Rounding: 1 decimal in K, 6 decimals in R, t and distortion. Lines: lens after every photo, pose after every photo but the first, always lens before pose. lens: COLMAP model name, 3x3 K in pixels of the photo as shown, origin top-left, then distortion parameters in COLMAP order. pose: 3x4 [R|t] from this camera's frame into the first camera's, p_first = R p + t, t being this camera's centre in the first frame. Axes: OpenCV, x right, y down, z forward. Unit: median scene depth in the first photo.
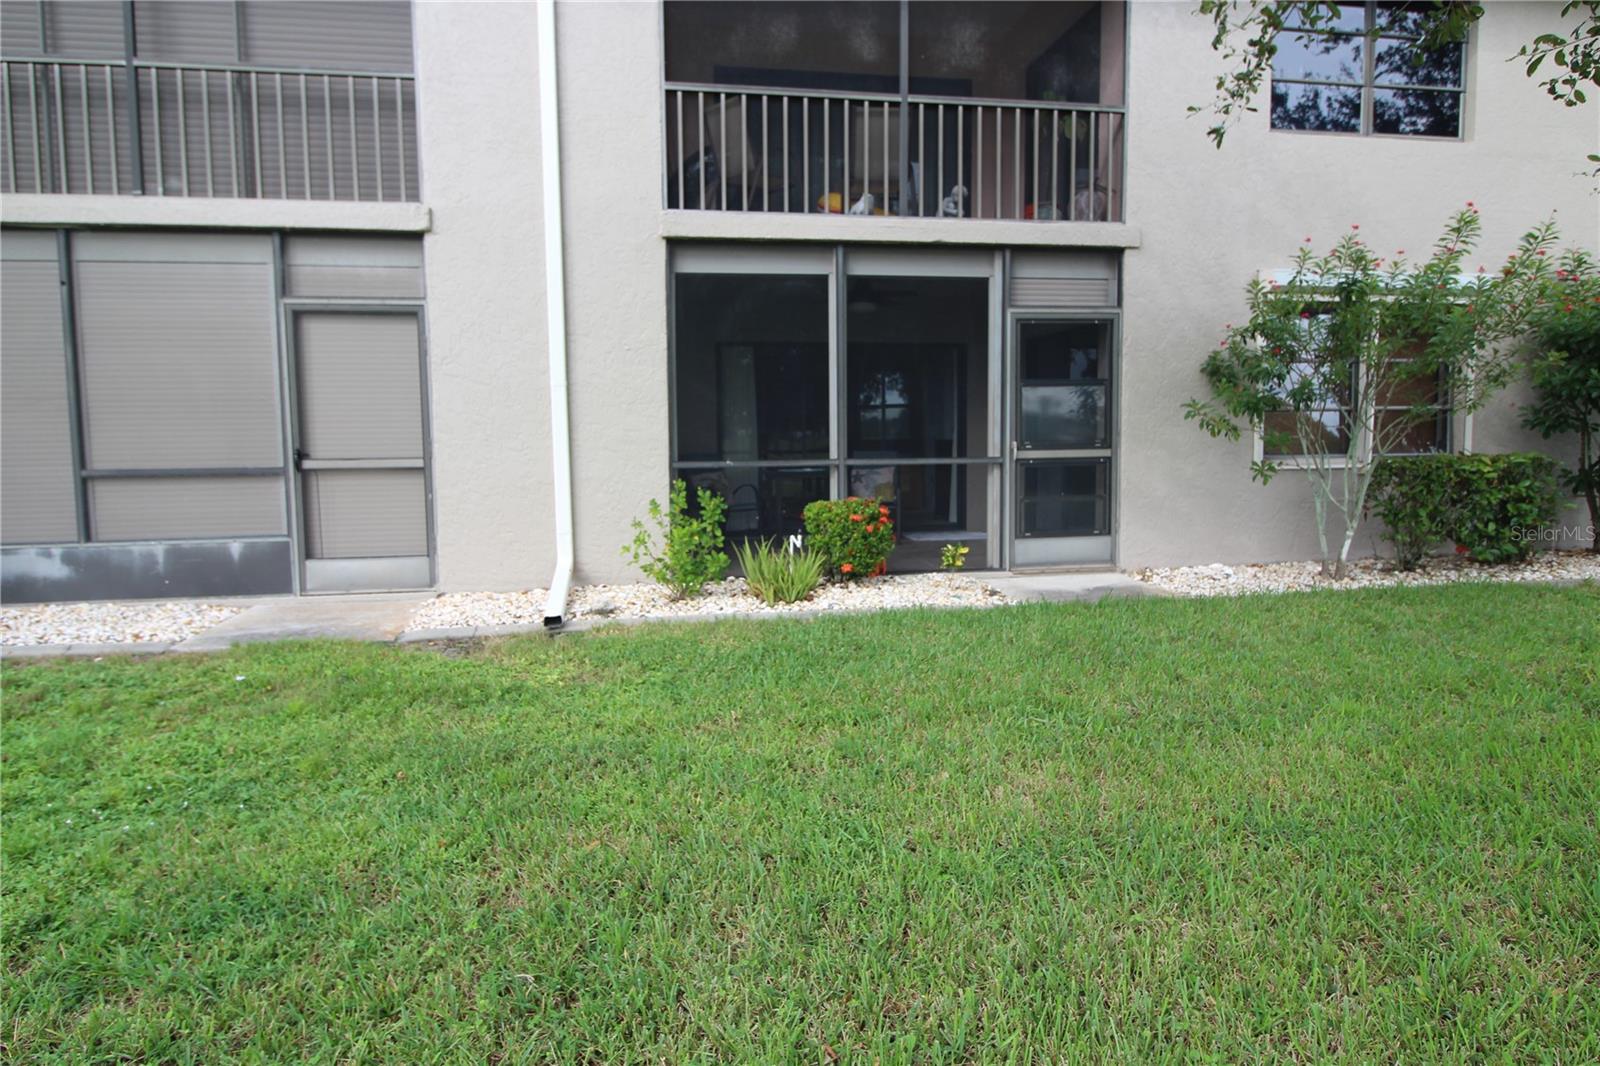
lens RADIAL K [[924.9, 0, 800.0], [0, 924.9, 533.0], [0, 0, 1]] dist [0.001412, -0.000116]
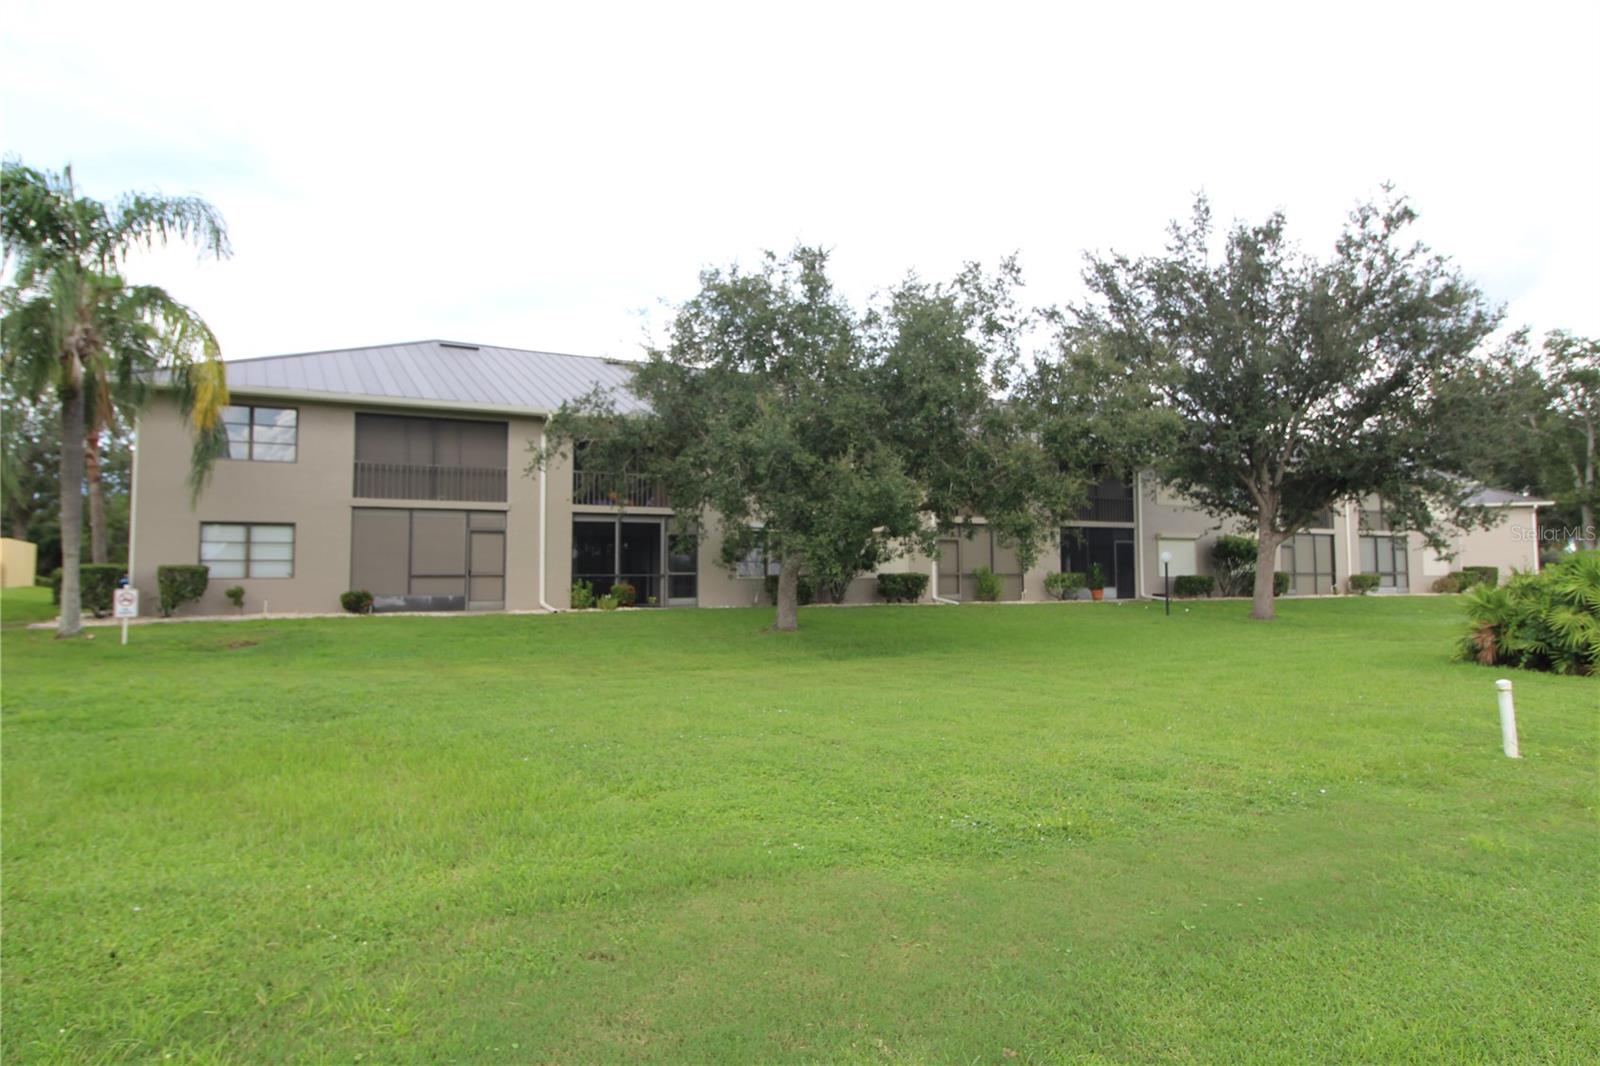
lens RADIAL K [[1013.1, 0, 800.0], [0, 1013.1, 533.0], [0, 0, 1]] dist [0.000709, -0.000044]
pose [[0.941482, 0.025079, 0.336130, -0.651423], [0.016662, 0.992546, -0.120725, 0.258108], [-0.336653, 0.119261, 0.934046, -3.048783]]
